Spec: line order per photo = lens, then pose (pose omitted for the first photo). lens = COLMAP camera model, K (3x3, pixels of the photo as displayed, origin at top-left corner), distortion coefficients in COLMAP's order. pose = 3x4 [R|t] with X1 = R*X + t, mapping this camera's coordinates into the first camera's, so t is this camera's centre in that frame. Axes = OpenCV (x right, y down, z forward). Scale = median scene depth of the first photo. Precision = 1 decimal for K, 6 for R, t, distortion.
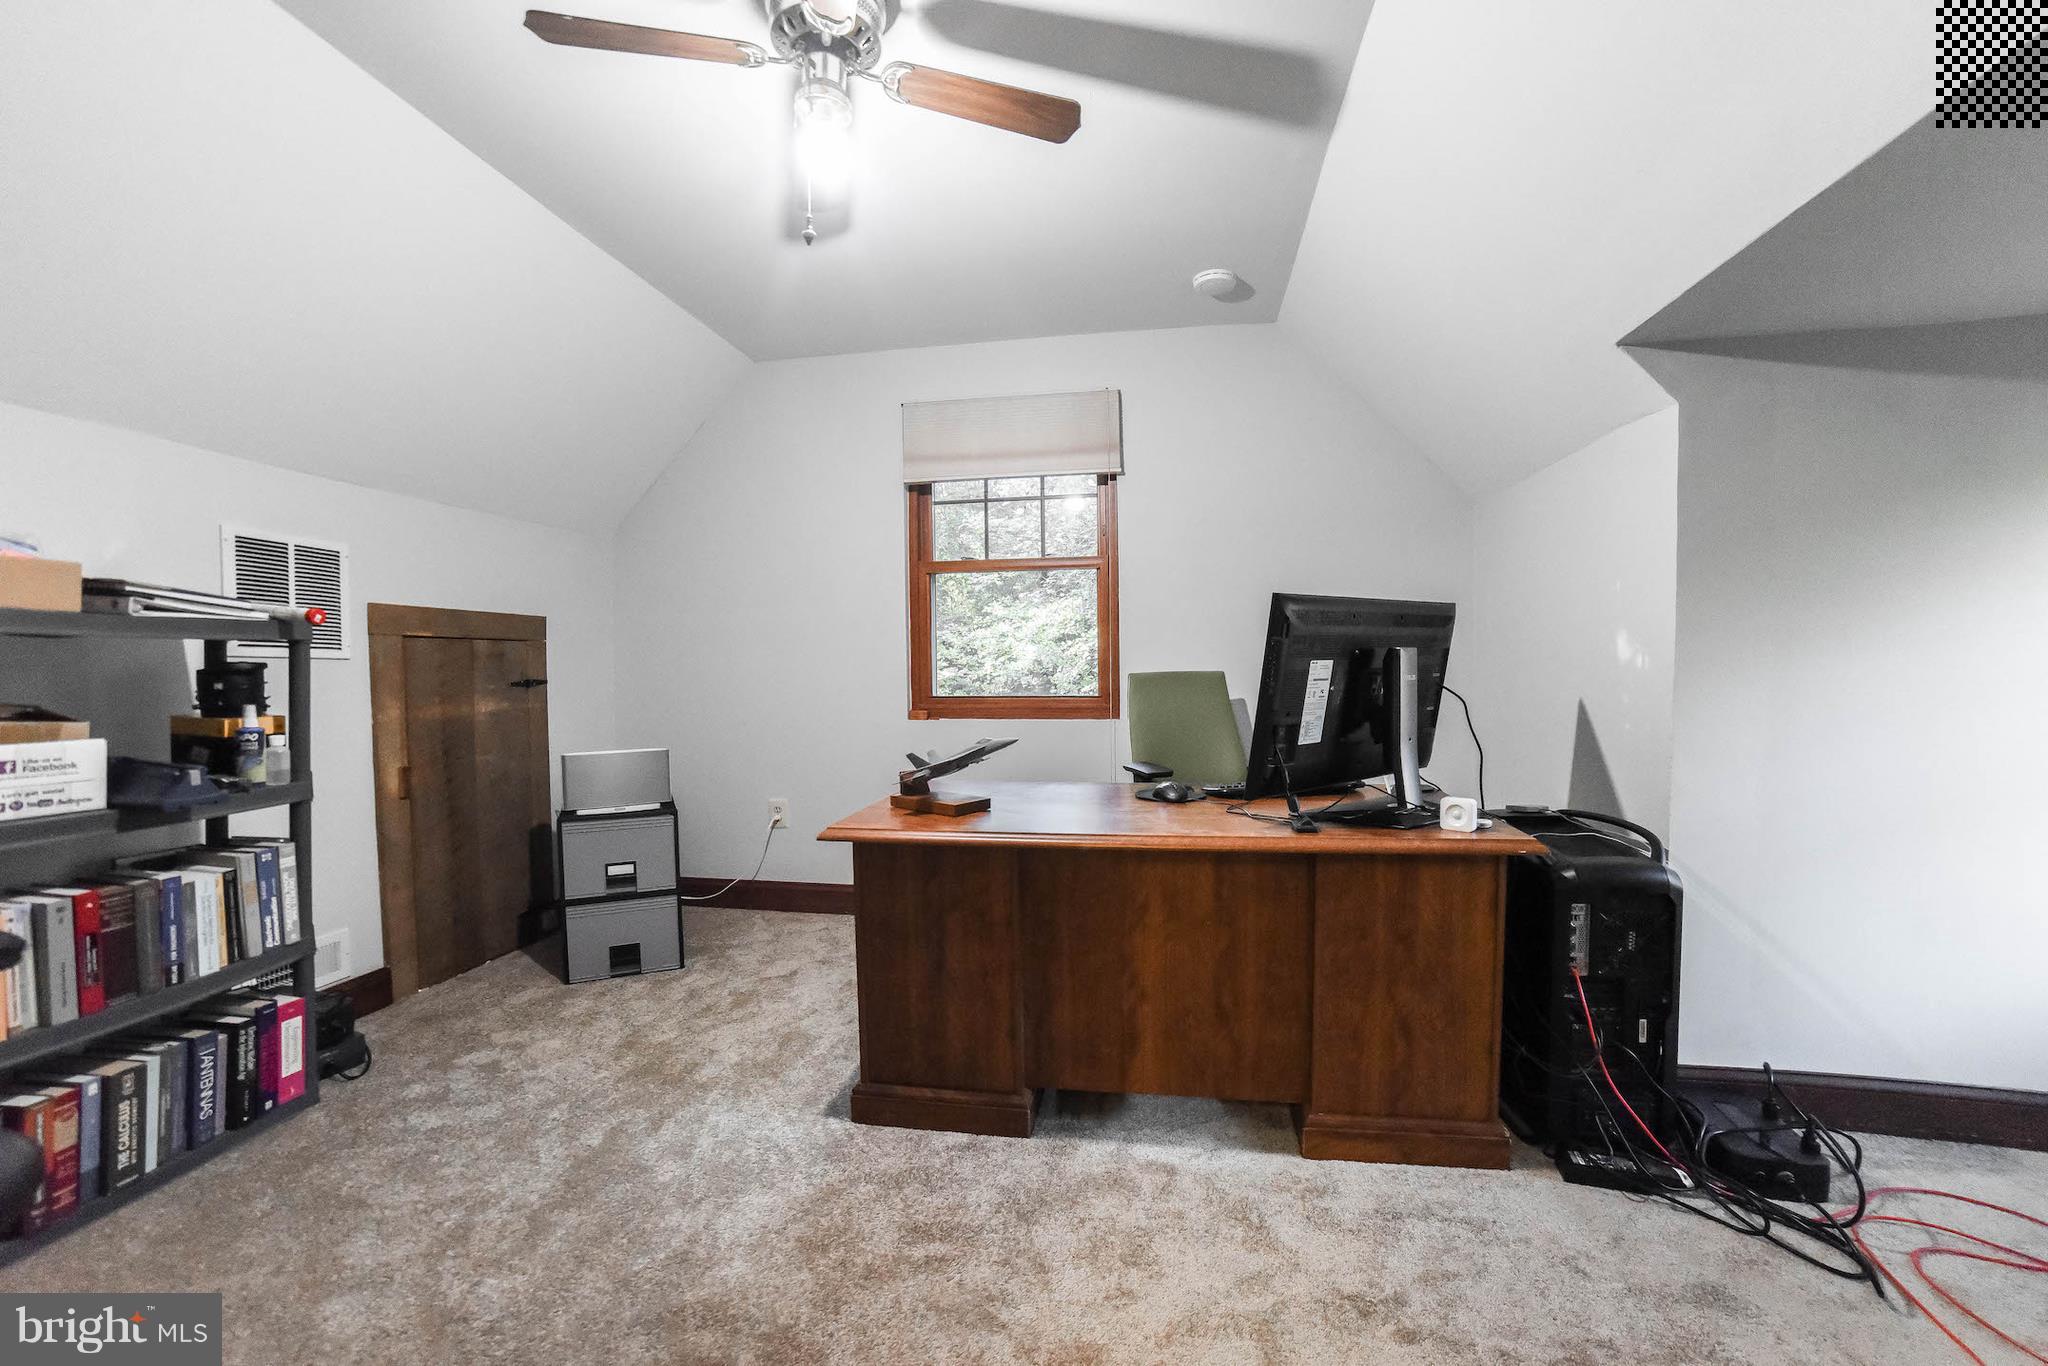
lens RADIAL K [[803.2, 0, 1036.6], [0, 803.2, 698.9], [0, 0, 1]] dist [-0.066288, 0.030899]
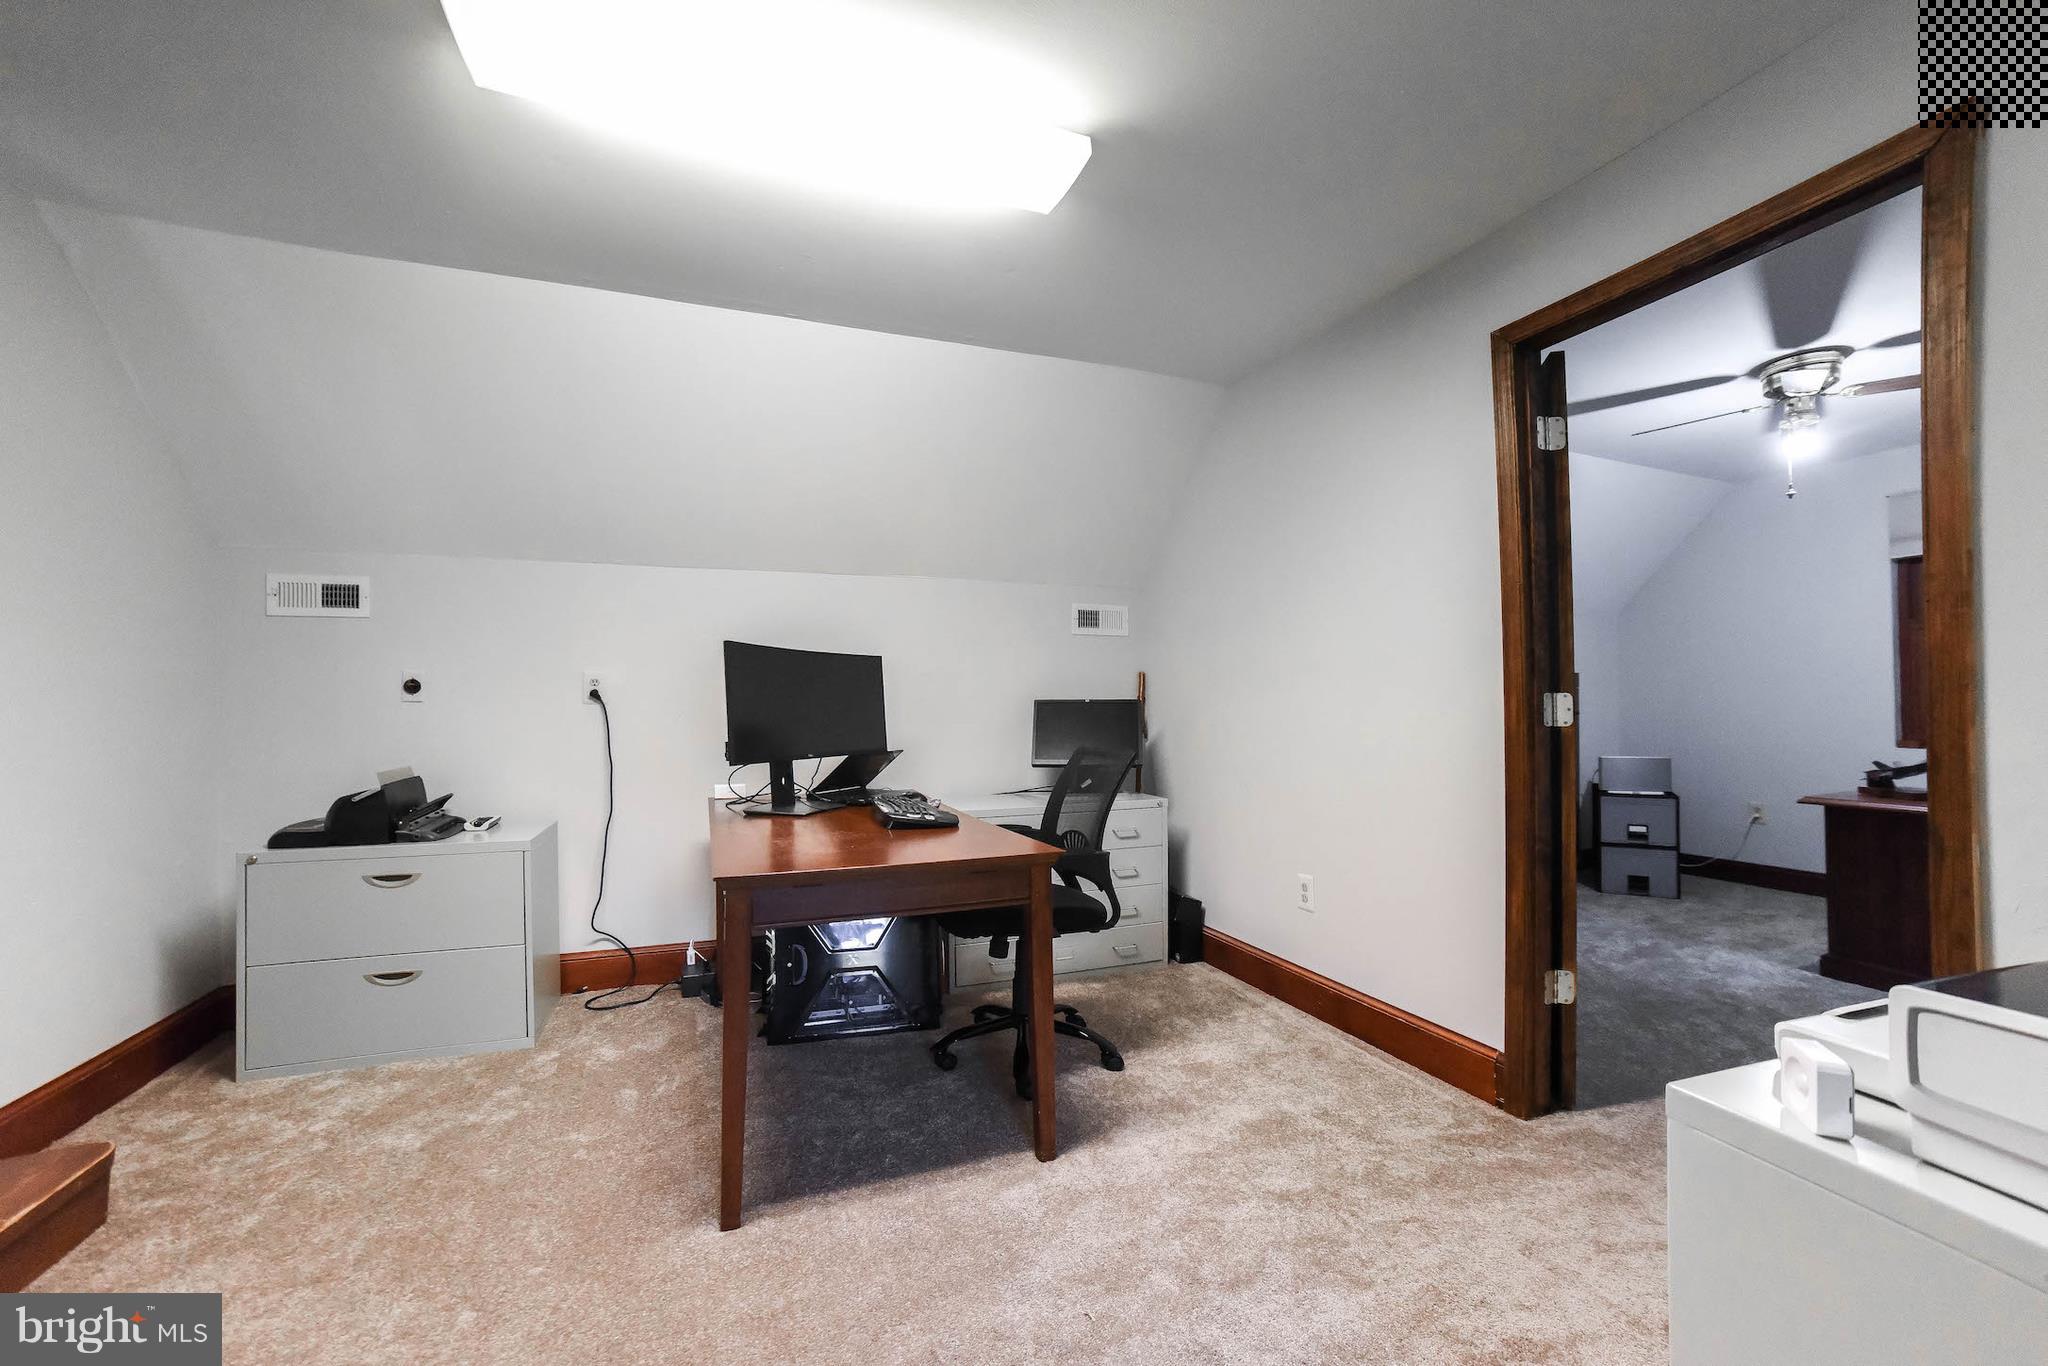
lens RADIAL K [[803.2, 0, 1036.6], [0, 803.2, 698.9], [0, 0, 1]] dist [-0.066288, 0.030899]
pose [[0.504419, -0.007003, -0.863431, 0.250416], [-0.031761, 0.999140, -0.026658, 0.027928], [0.862875, 0.040870, 0.503763, -0.925355]]
